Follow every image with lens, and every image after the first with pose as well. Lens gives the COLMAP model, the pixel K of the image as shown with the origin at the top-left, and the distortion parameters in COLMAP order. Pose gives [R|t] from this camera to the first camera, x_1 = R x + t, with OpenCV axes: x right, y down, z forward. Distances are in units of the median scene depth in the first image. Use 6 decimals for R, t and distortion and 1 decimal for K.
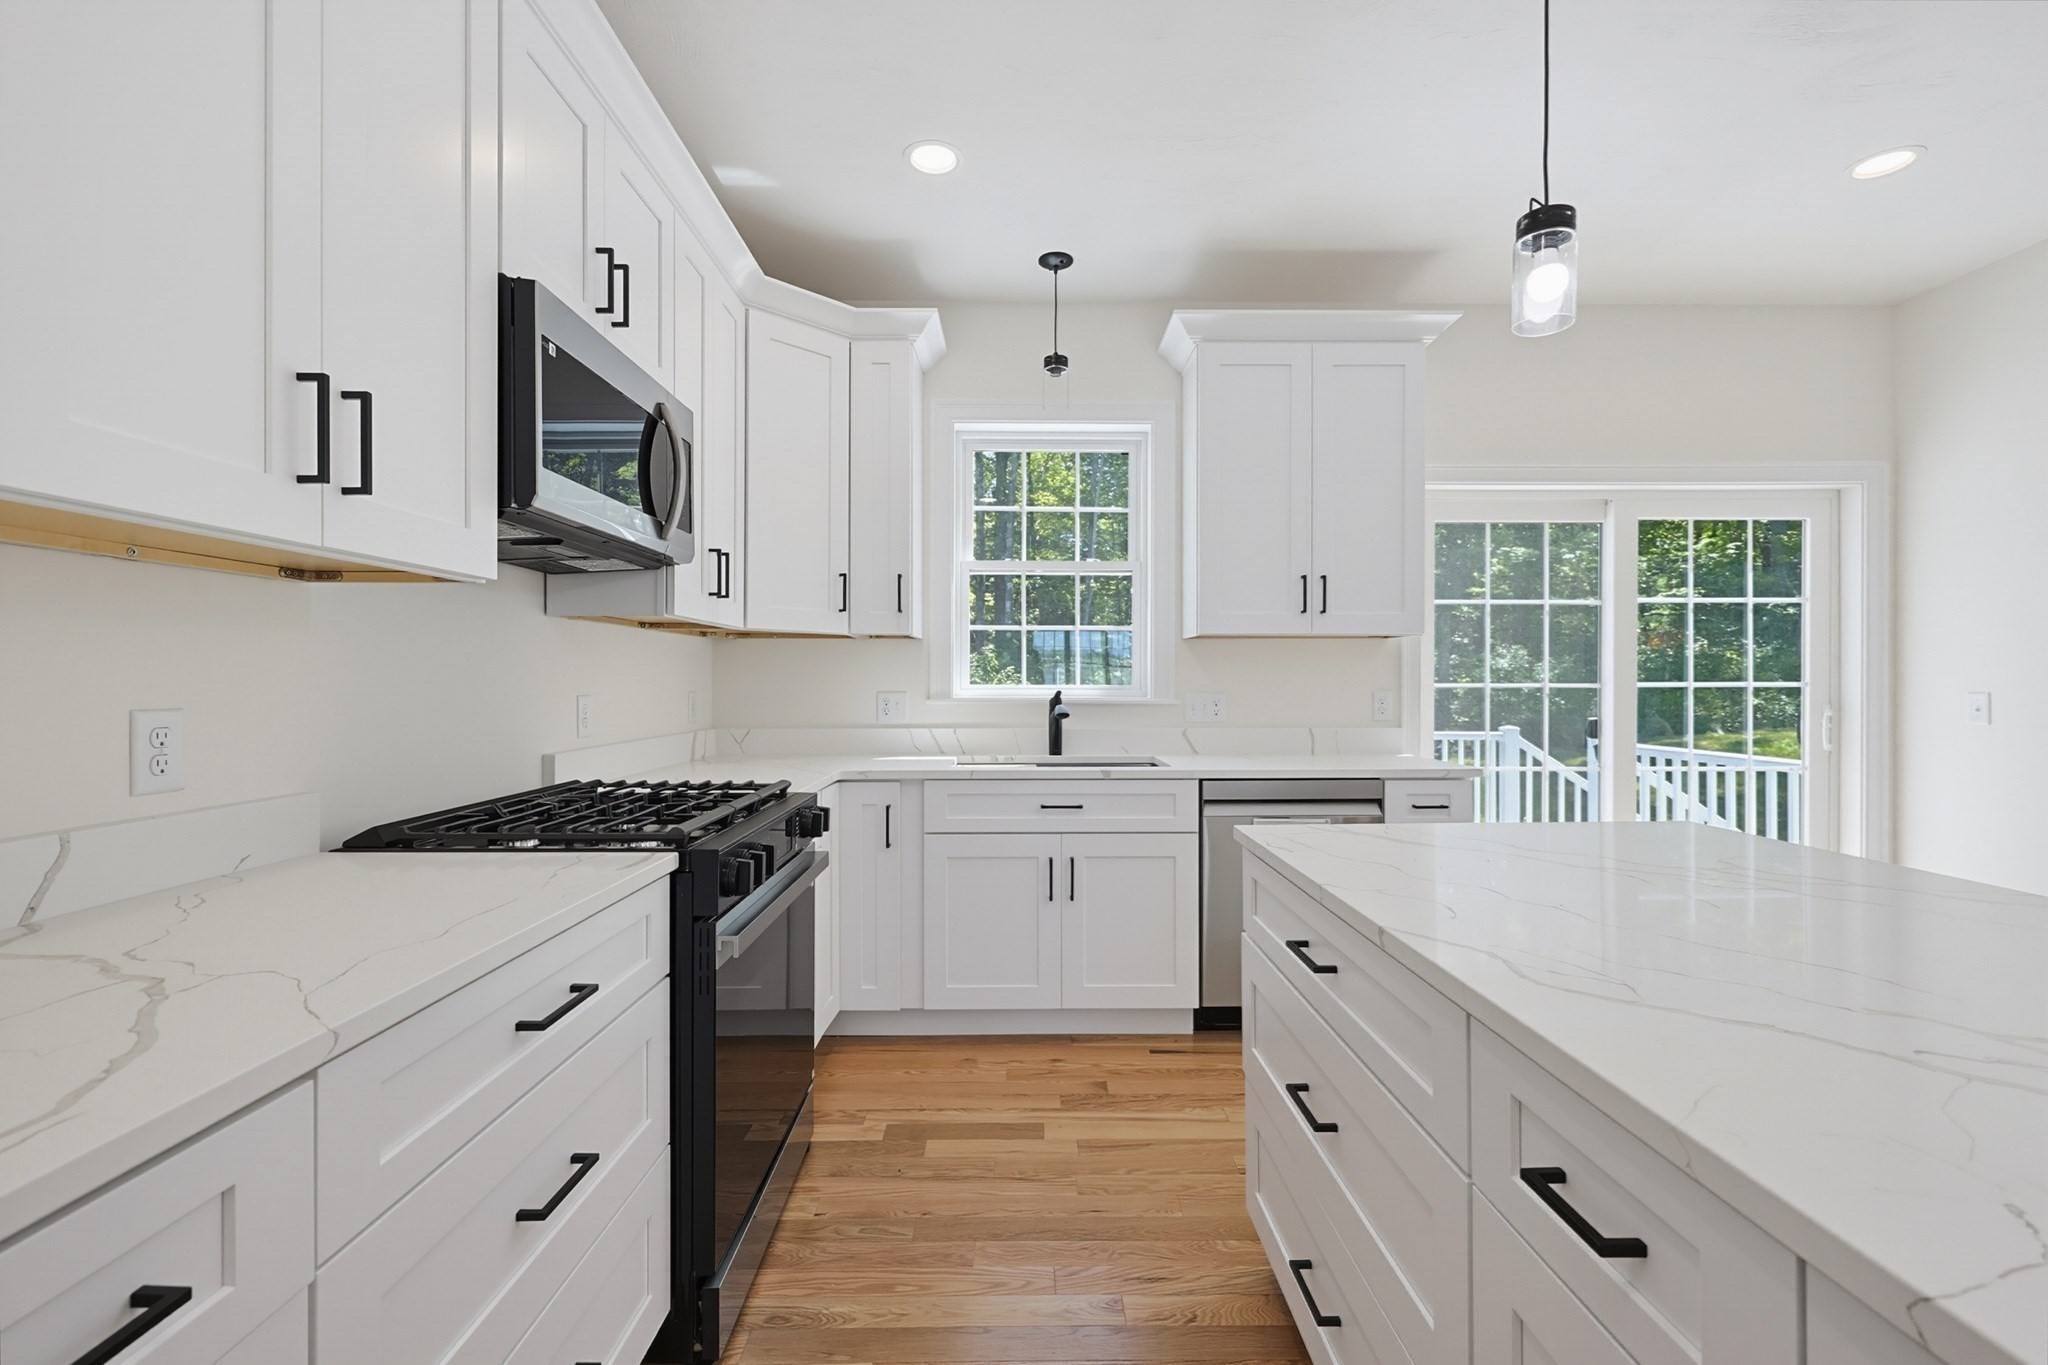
lens RADIAL K [[887.9, 0, 1038.5], [0, 887.9, 687.3], [0, 0, 1]] dist [-0.000307, -0.000582]
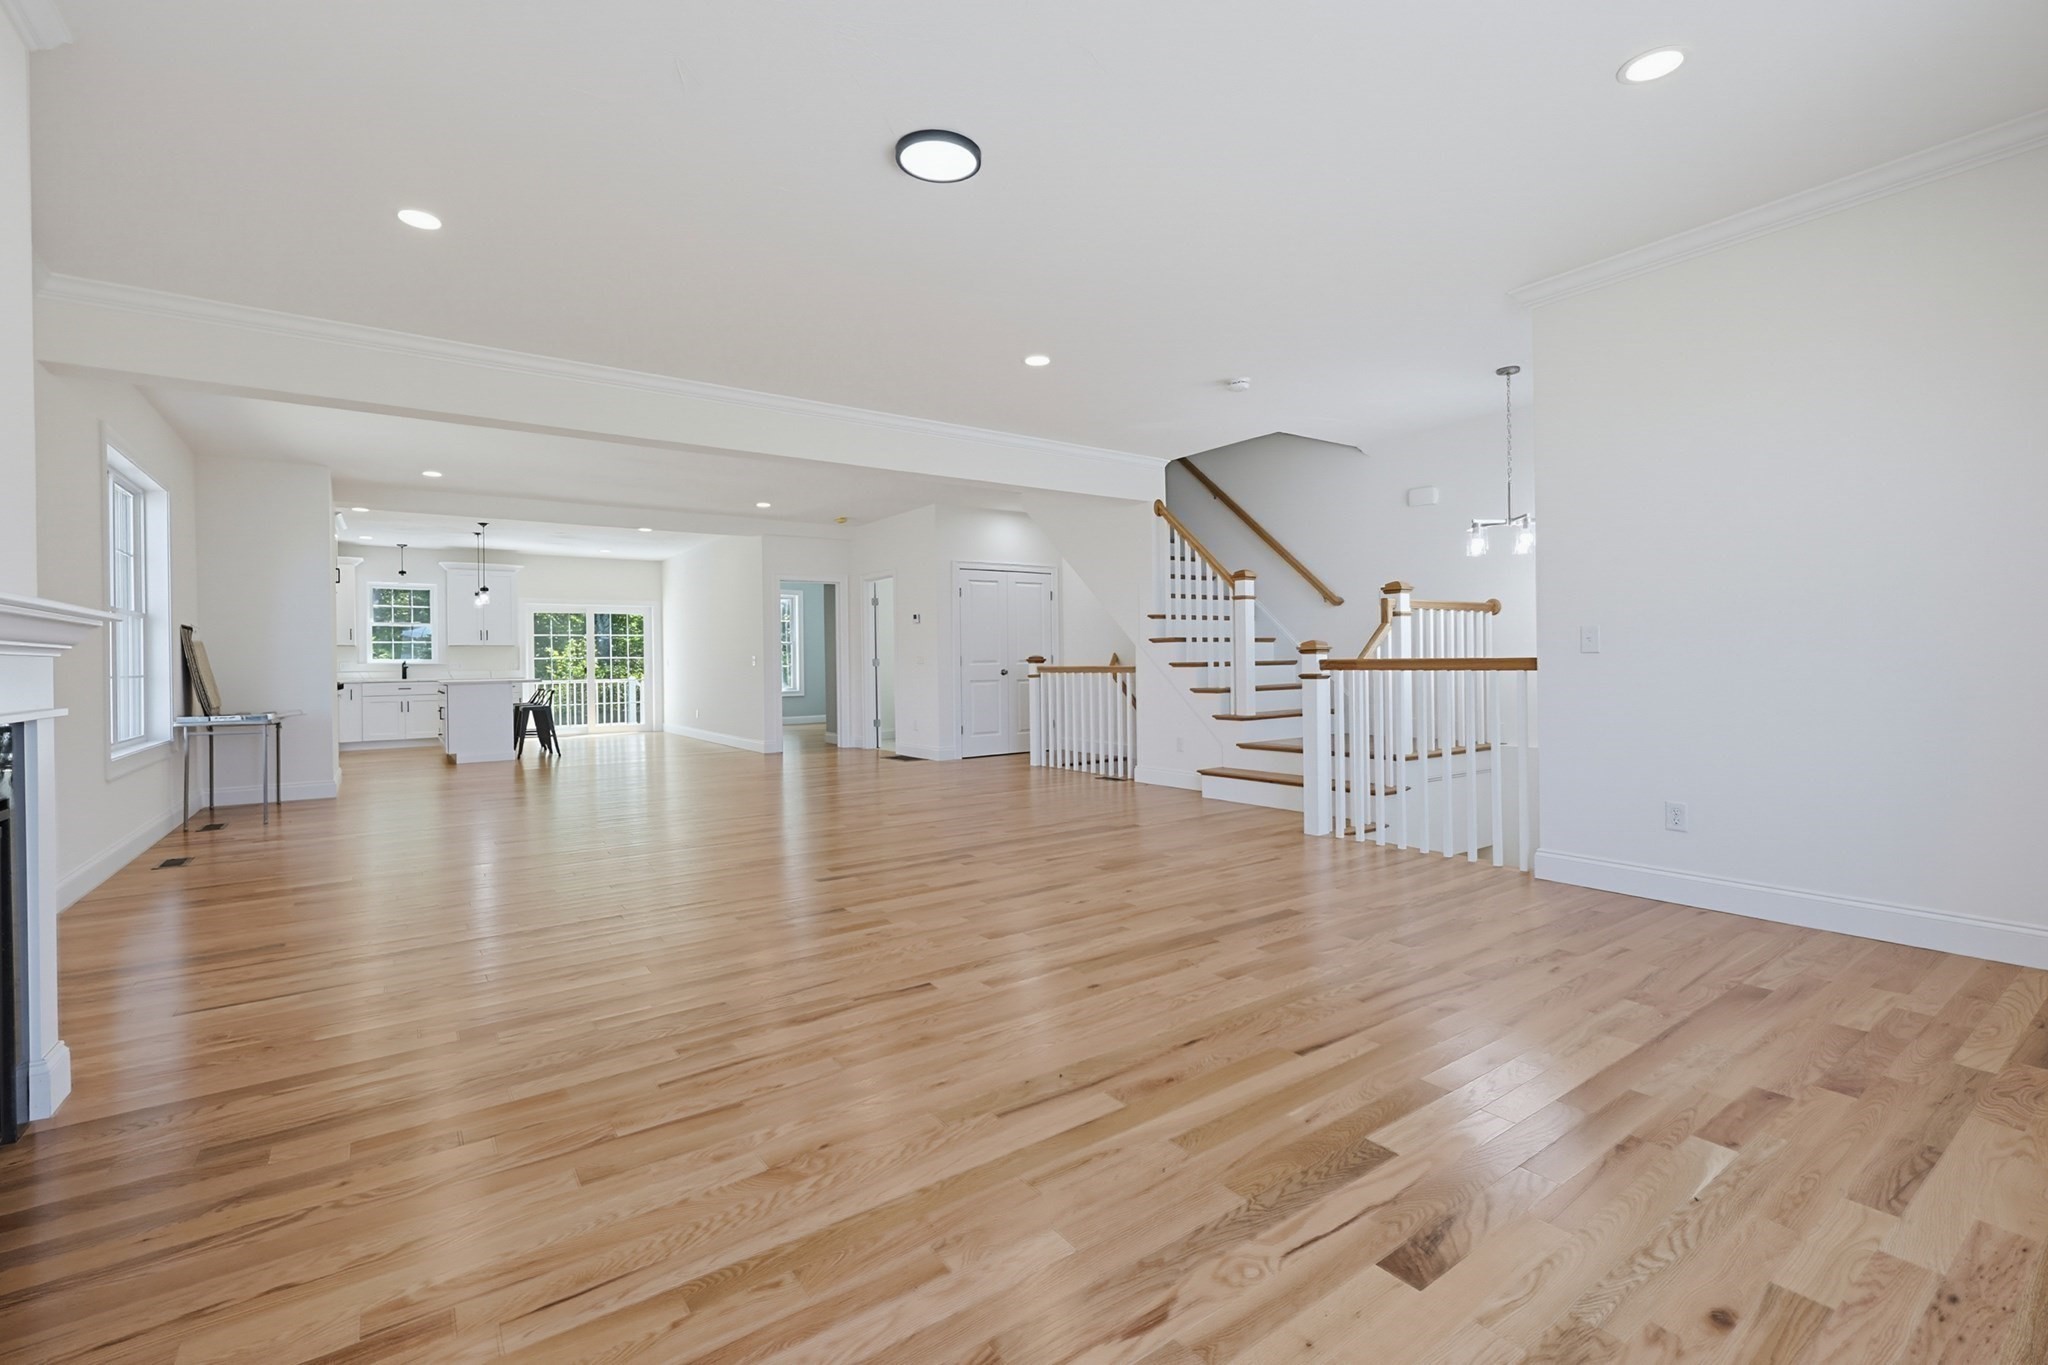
lens RADIAL K [[887.9, 0, 1017.6], [0, 887.9, 669.2], [0, 0, 1]] dist [-0.000307, -0.000582]
pose [[0.824412, -0.010758, 0.565888, 0.035160], [0.004506, 0.999912, 0.012445, 0.004651], [-0.565972, -0.007710, 0.824388, -3.503027]]
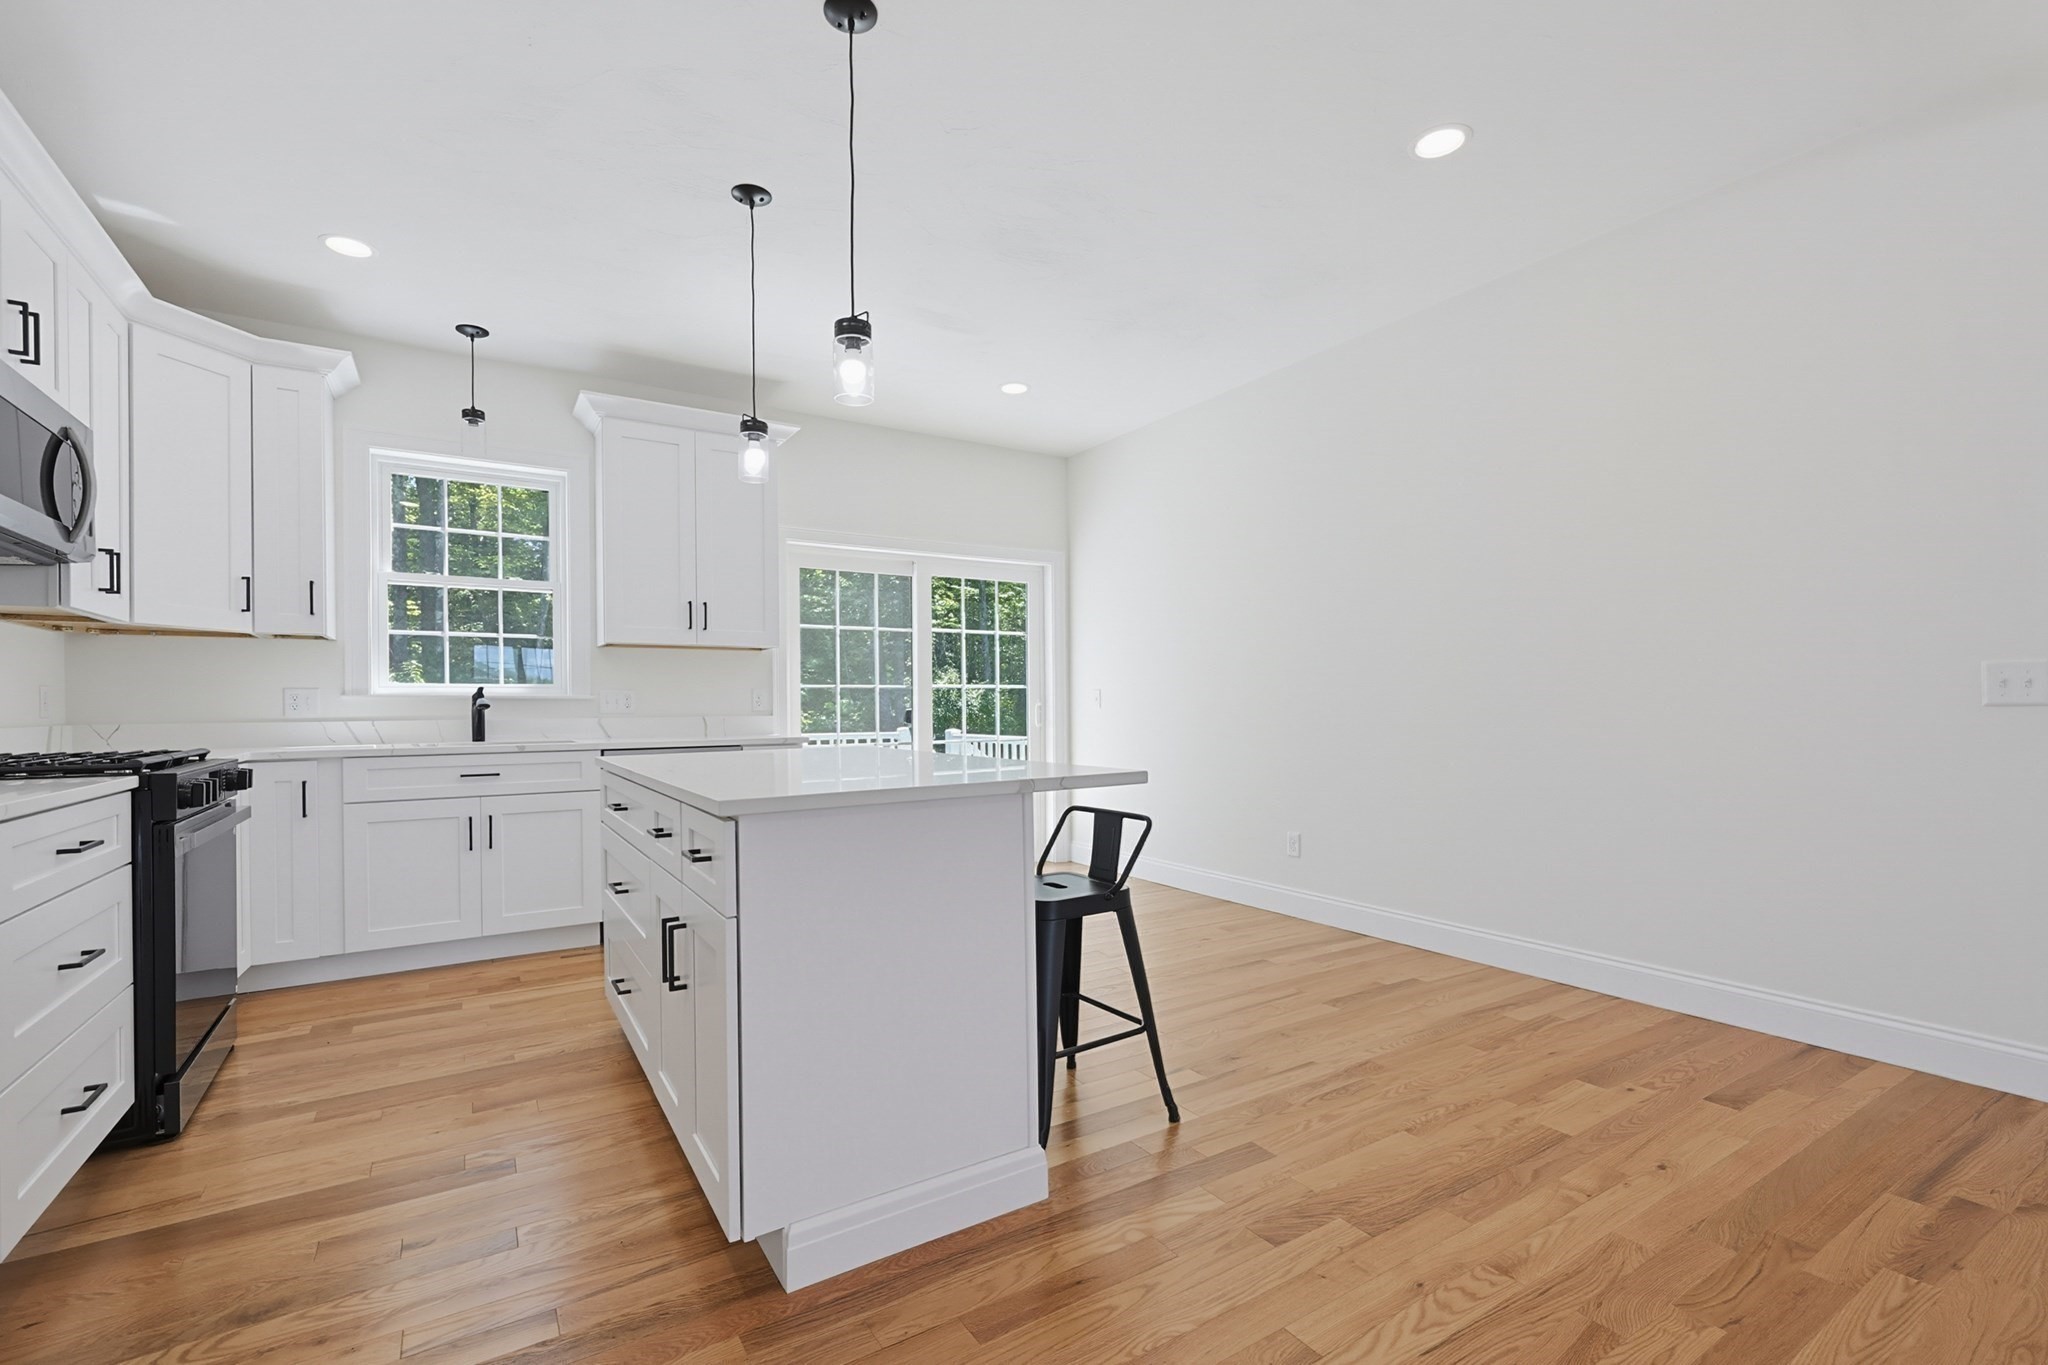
lens RADIAL K [[887.9, 0, 1026.8], [0, 887.9, 710.9], [0, 0, 1]] dist [-0.000307, -0.000582]
pose [[0.853583, -0.009405, 0.520872, 0.029165], [0.009221, 0.999953, 0.002945, 0.041790], [-0.520876, 0.002290, 0.853629, -0.424318]]
